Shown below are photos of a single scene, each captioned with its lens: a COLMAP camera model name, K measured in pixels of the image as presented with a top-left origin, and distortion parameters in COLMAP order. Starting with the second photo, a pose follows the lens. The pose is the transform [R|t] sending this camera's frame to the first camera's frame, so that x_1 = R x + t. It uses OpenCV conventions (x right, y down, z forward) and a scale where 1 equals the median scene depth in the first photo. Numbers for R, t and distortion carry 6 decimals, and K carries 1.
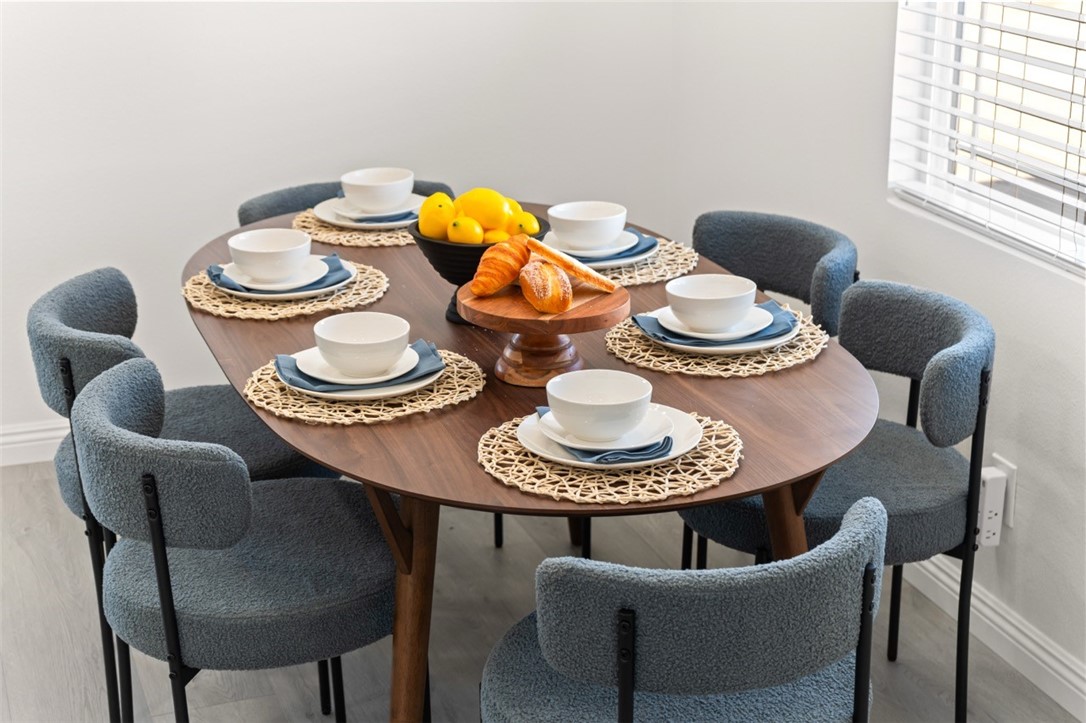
lens RADIAL K [[1832.7, 0, 543.0], [0, 1832.7, 361.5], [0, 0, 1]] dist [0.088260, 0.306181]
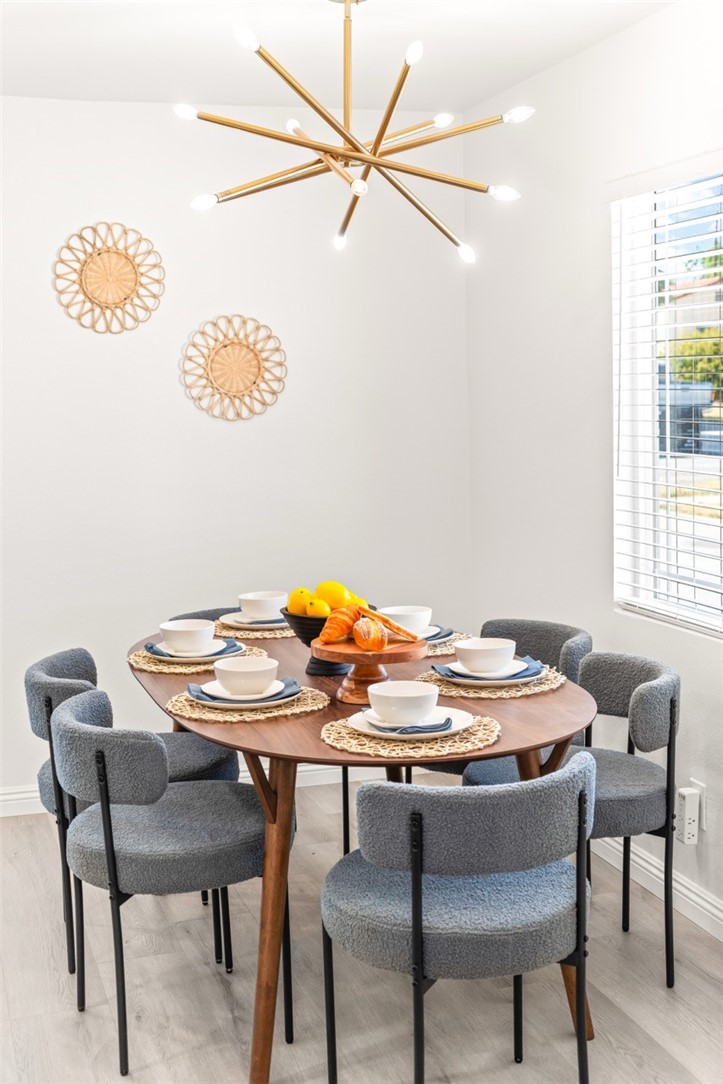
lens RADIAL K [[1358.1, 0, 361.5], [0, 1358.1, 542.0], [0, 0, 1]] dist [-0.028794, -0.026598]
pose [[0.999625, -0.003933, -0.027103, 0.024065], [-0.001679, 0.978976, -0.203966, 0.108029], [0.027336, 0.203935, 0.978603, -0.086857]]
